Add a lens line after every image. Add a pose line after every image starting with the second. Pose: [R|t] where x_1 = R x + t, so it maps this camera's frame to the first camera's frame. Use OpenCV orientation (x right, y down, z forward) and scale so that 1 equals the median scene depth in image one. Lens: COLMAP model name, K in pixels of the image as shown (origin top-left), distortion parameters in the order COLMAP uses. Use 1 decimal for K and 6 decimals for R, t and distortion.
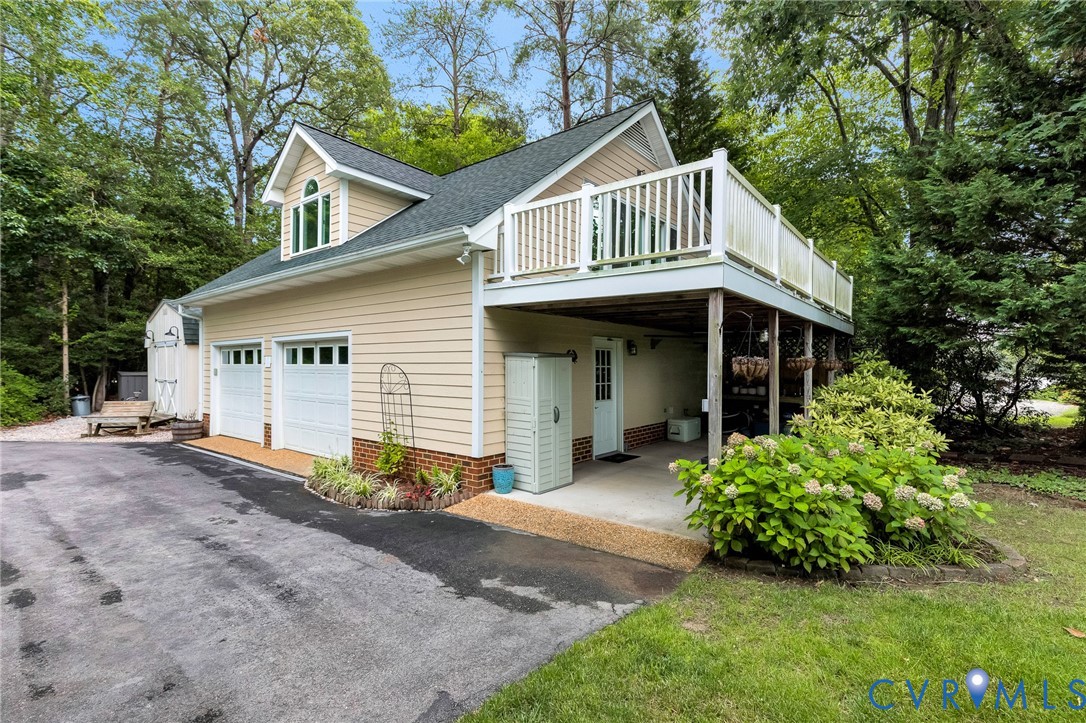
lens RADIAL K [[503.8, 0, 545.1], [0, 503.8, 369.5], [0, 0, 1]] dist [0.009435, -0.000549]
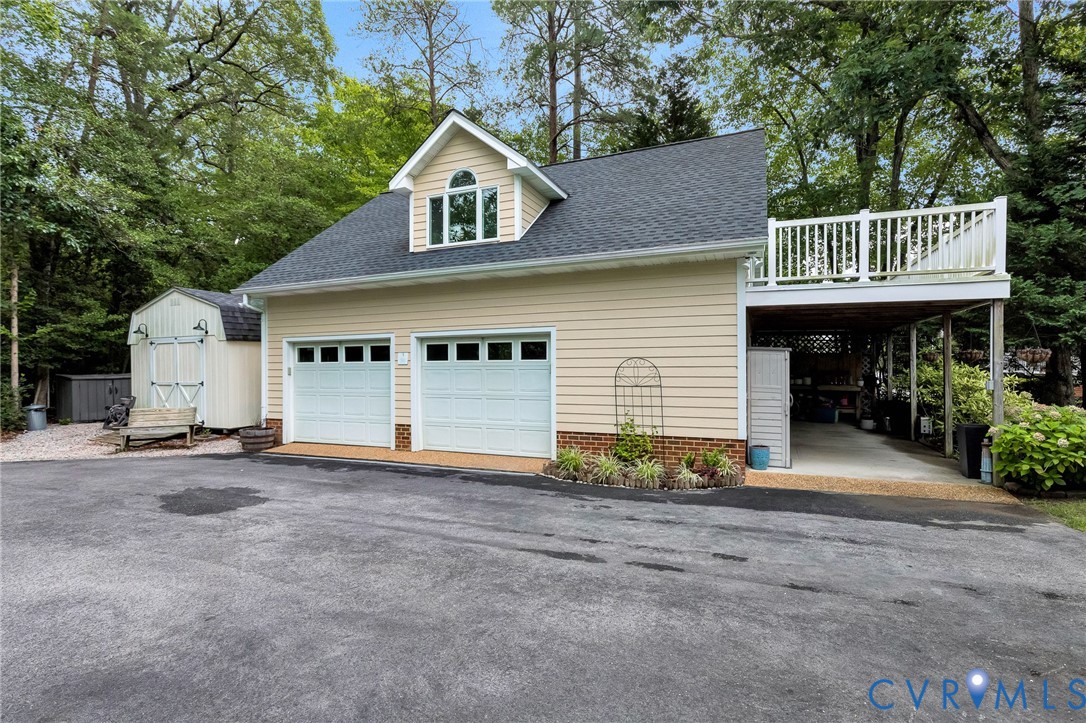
lens RADIAL K [[524.7, 0, 544.2], [0, 524.7, 366.9], [0, 0, 1]] dist [0.000394, -0.000354]
pose [[0.962786, -0.010393, 0.270067, -0.769913], [0.011554, 0.999930, -0.002707, 0.007908], [-0.270019, 0.005726, 0.962838, -0.016097]]
